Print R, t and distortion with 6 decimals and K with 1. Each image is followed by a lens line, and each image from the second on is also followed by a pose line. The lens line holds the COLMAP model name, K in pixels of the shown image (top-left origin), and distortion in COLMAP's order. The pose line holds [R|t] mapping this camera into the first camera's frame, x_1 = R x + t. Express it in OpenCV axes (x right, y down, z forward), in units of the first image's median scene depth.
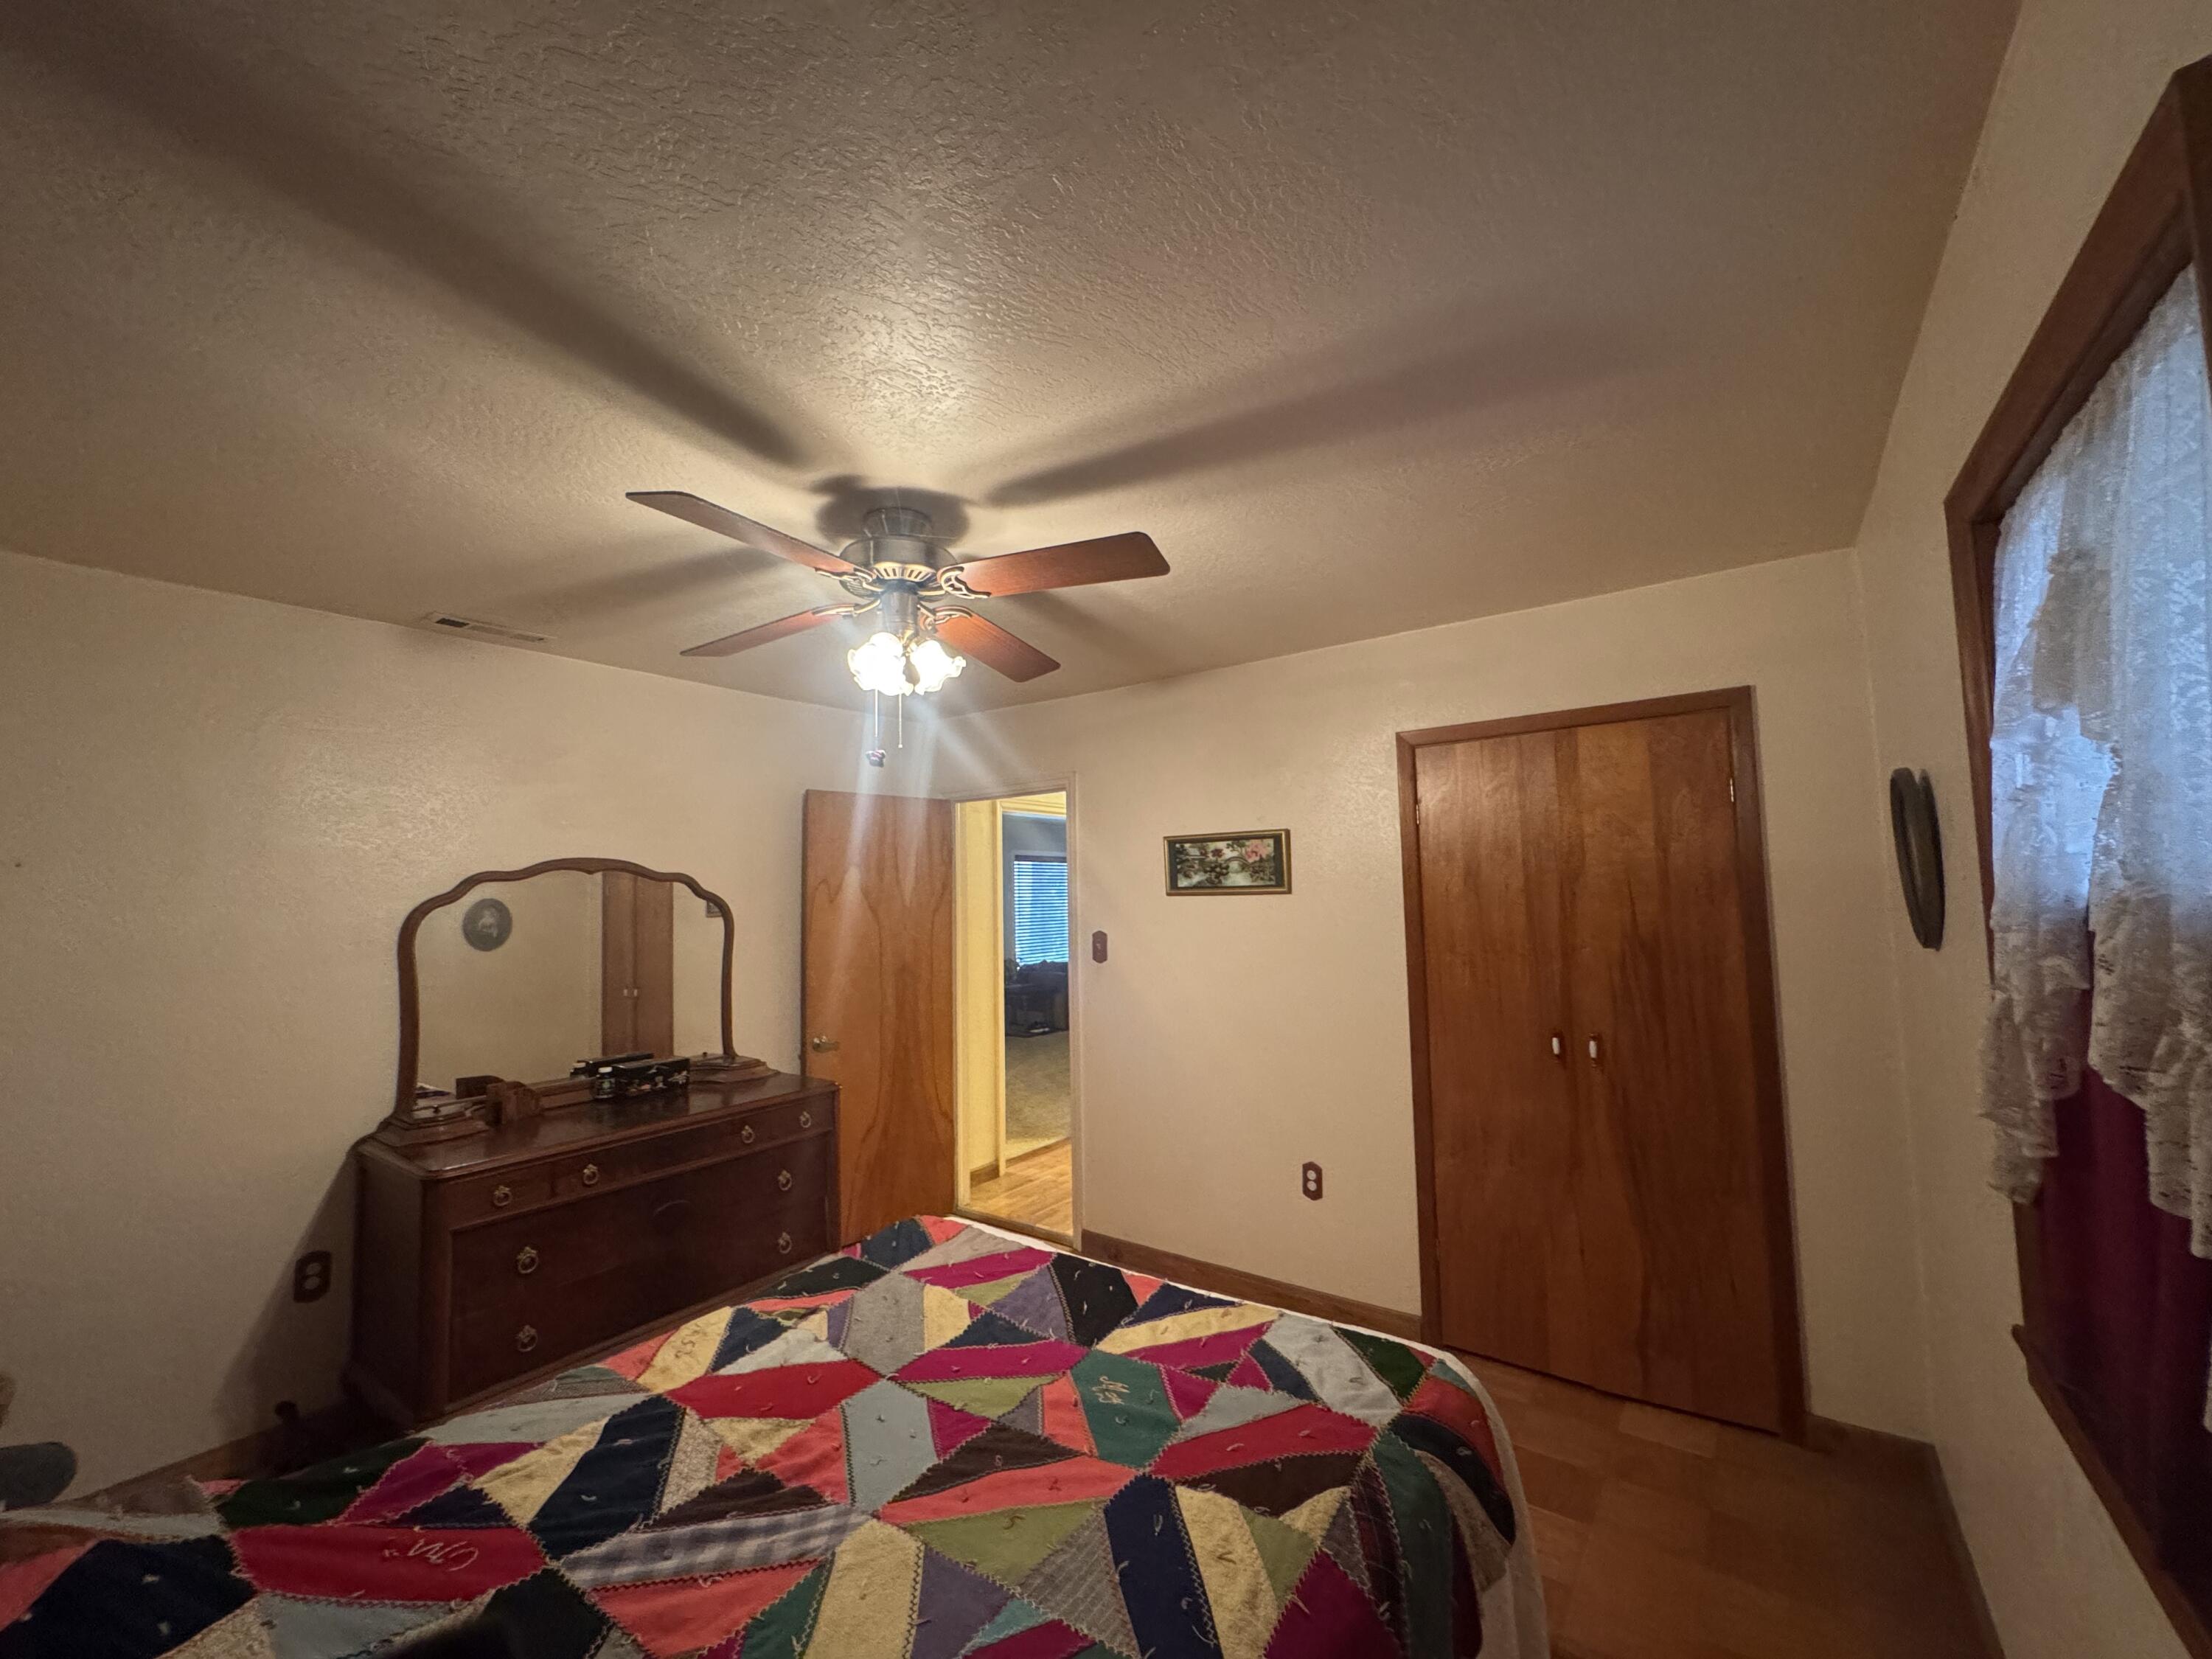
lens RADIAL K [[882.2, 0, 1103.2], [0, 882.2, 827.4], [0, 0, 1]] dist [-0.001945, 0.000015]
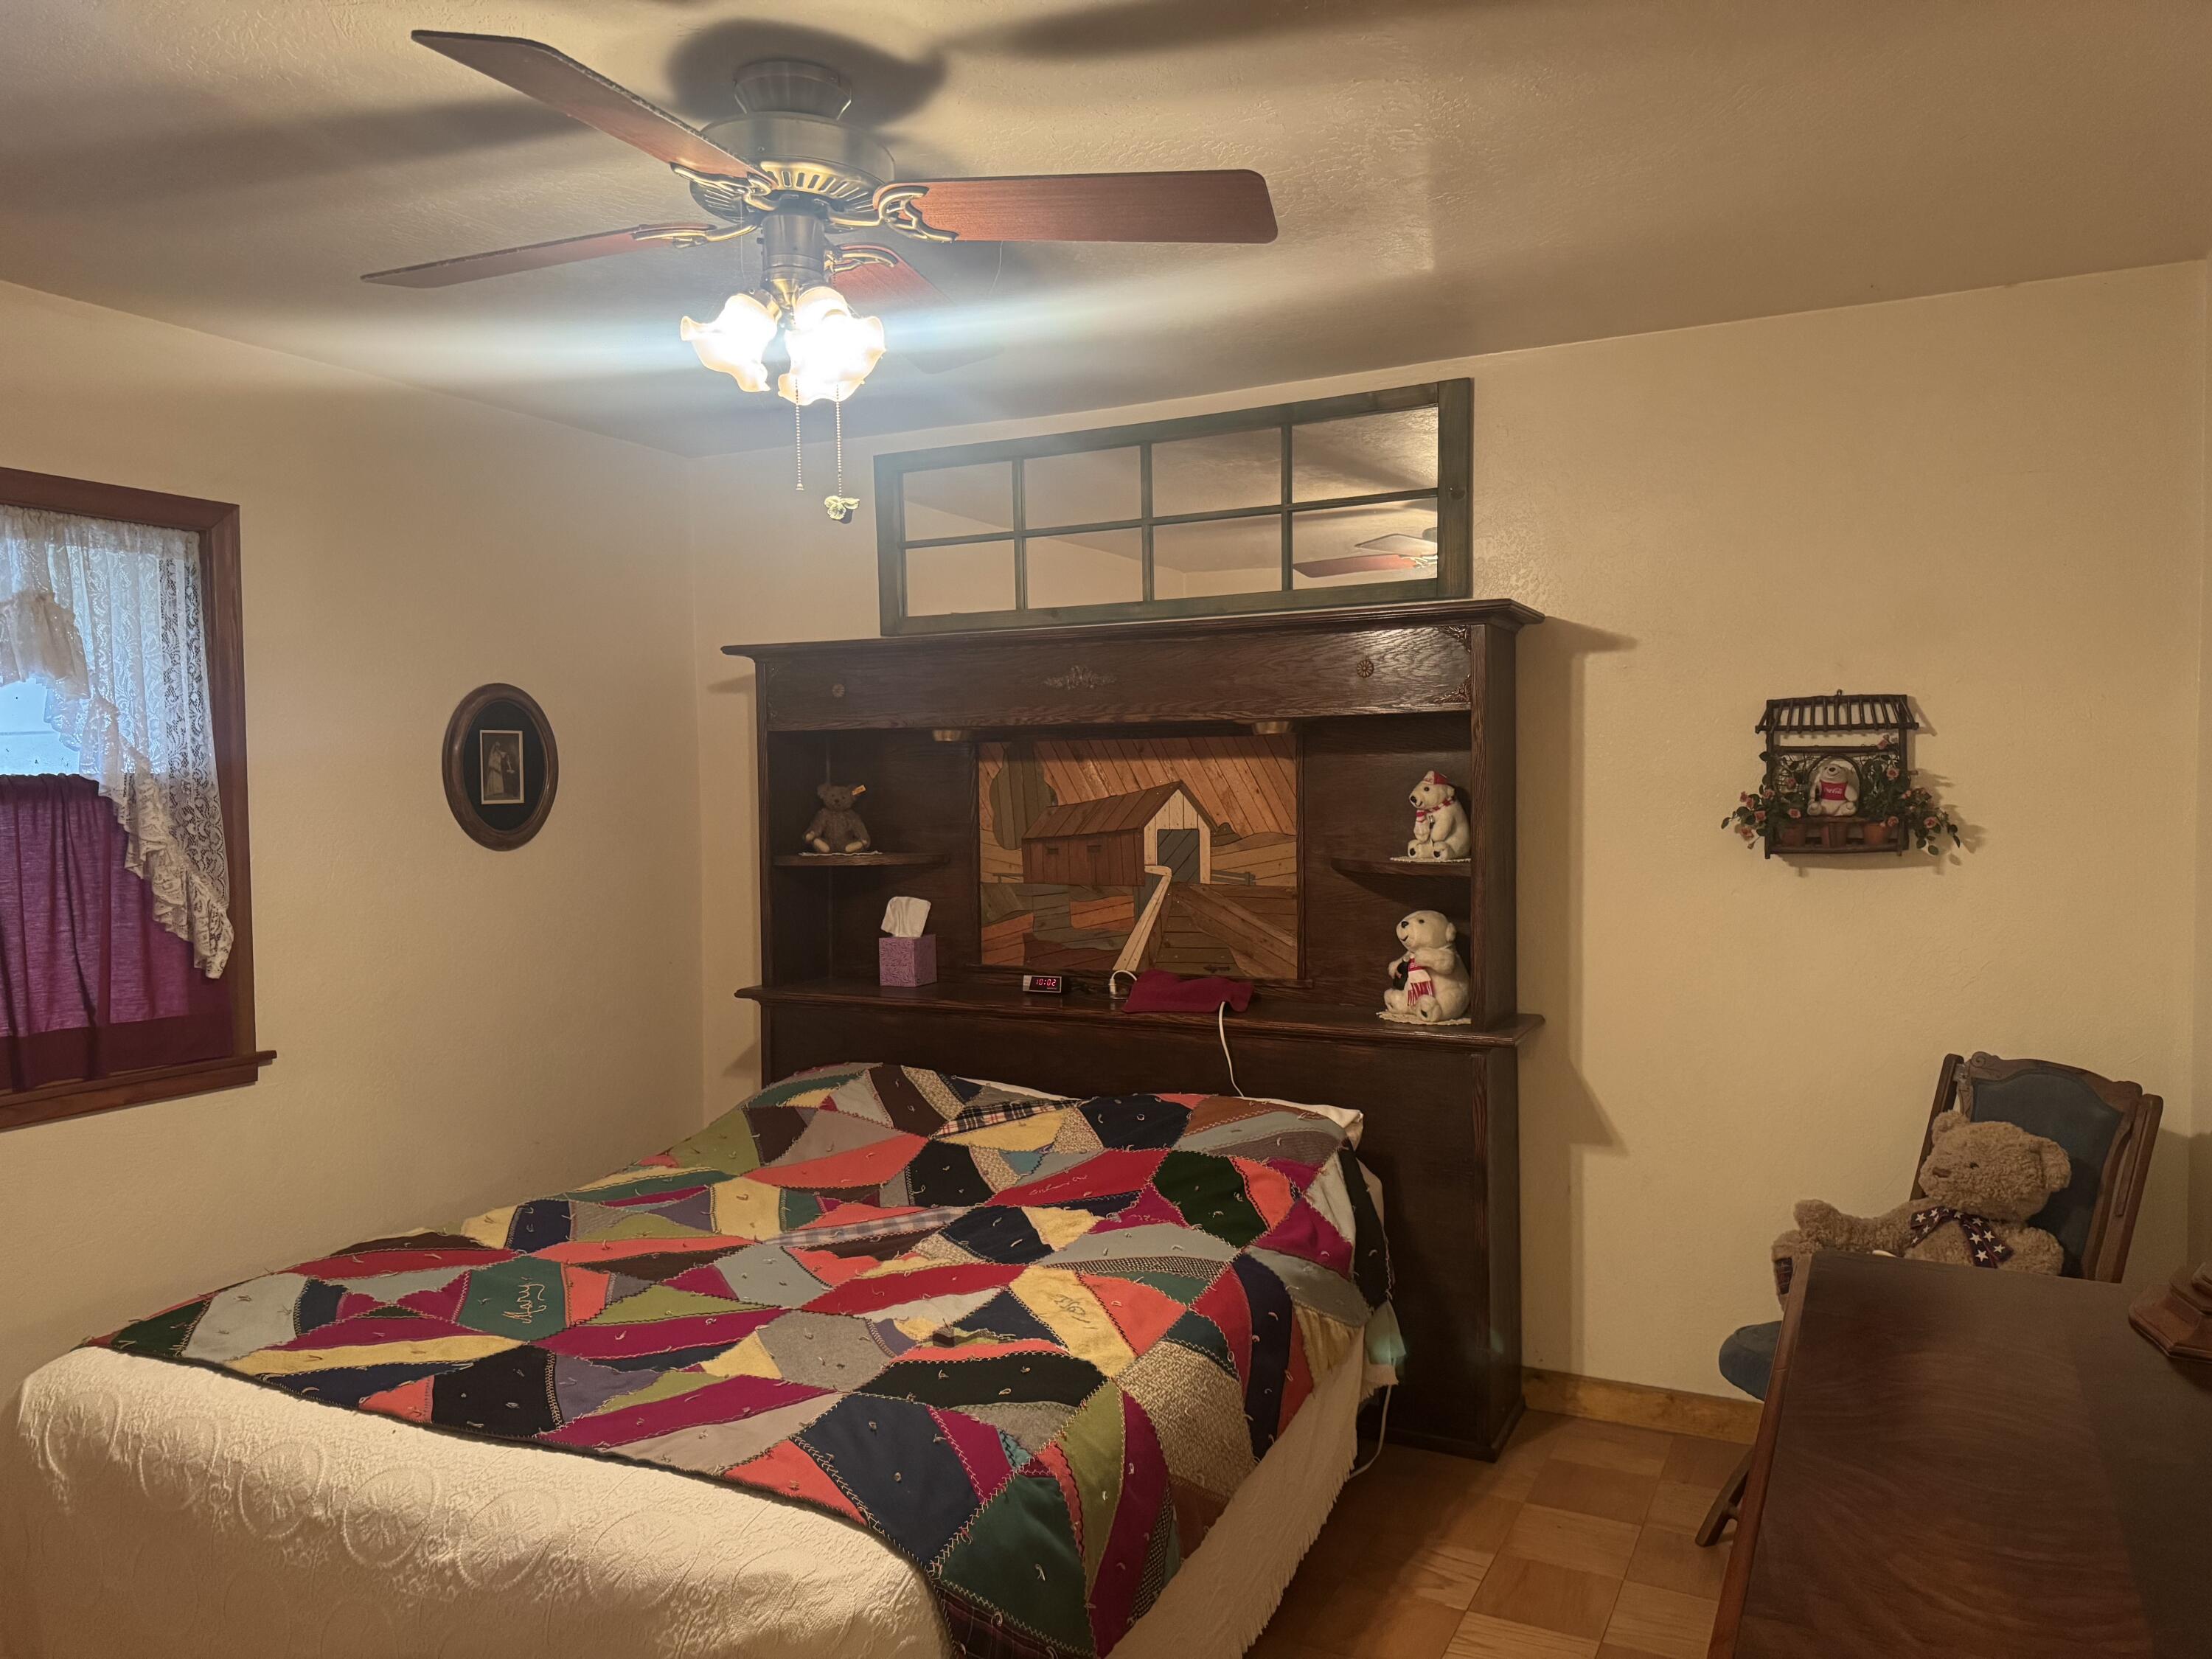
lens RADIAL K [[1544.9, 0, 1108.2], [0, 1544.9, 837.2], [0, 0, 1]] dist [0.101155, -0.152828]
pose [[-0.985916, 0.037972, -0.162872, -0.320791], [0.045390, 0.998083, -0.042069, 0.251860], [0.160962, -0.048869, -0.985750, 2.592580]]
